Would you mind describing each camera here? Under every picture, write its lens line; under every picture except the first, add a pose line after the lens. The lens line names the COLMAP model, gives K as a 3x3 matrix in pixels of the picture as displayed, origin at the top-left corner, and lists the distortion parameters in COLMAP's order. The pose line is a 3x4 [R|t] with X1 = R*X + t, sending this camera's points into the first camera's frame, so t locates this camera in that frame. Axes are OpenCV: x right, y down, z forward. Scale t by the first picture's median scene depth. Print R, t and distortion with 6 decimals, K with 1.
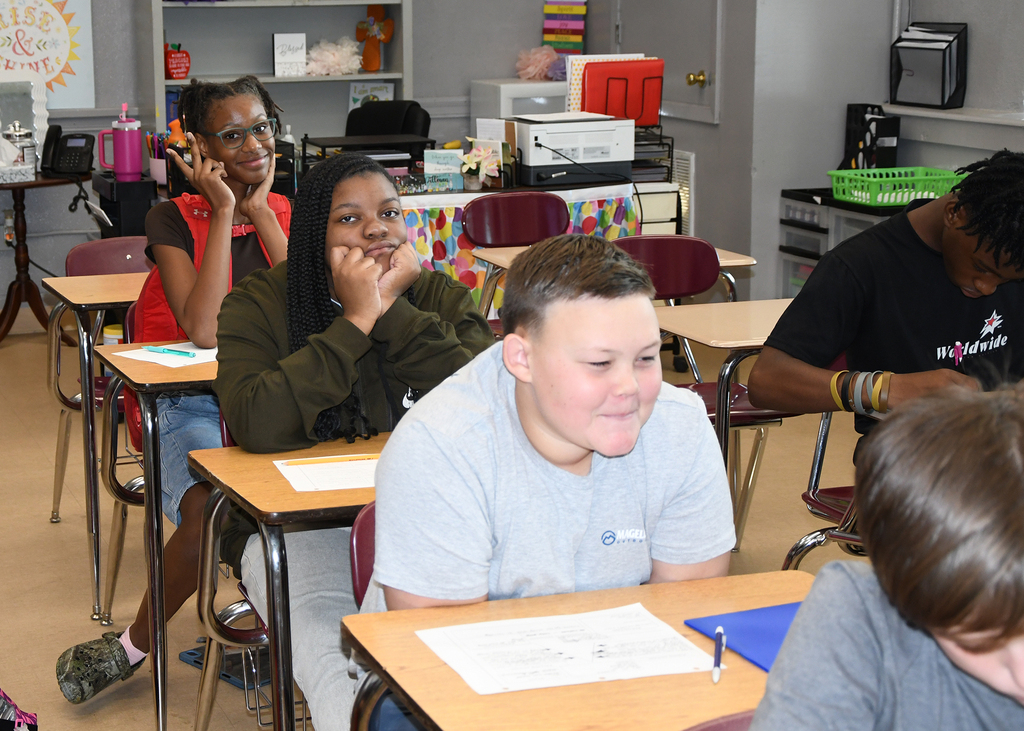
lens RADIAL K [[1916.7, 0, 355.3], [0, 1916.7, 317.4], [0, 0, 1]] dist [0.123680, 0.276248]
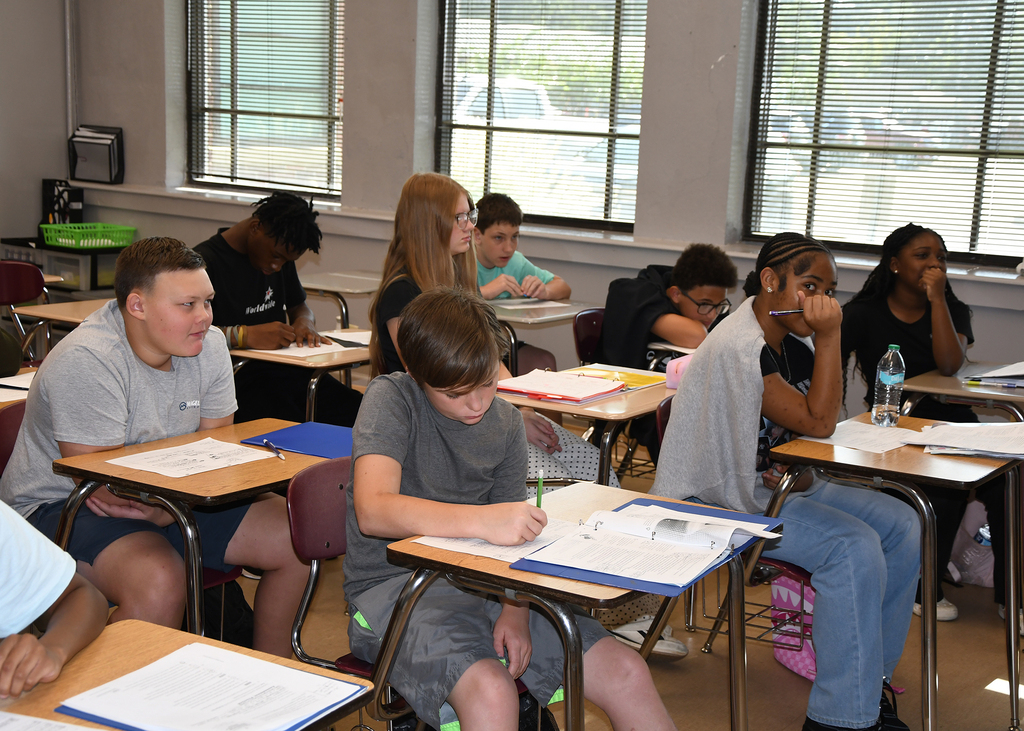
lens RADIAL K [[1470.2, 0, 525.4], [0, 1470.2, 365.8], [0, 0, 1]] dist [0.116185, 0.152019]
pose [[0.788415, -0.062520, 0.611958, -0.158996], [0.057412, 0.997958, 0.027988, 0.019196], [-0.612458, 0.013067, 0.790395, -0.102599]]
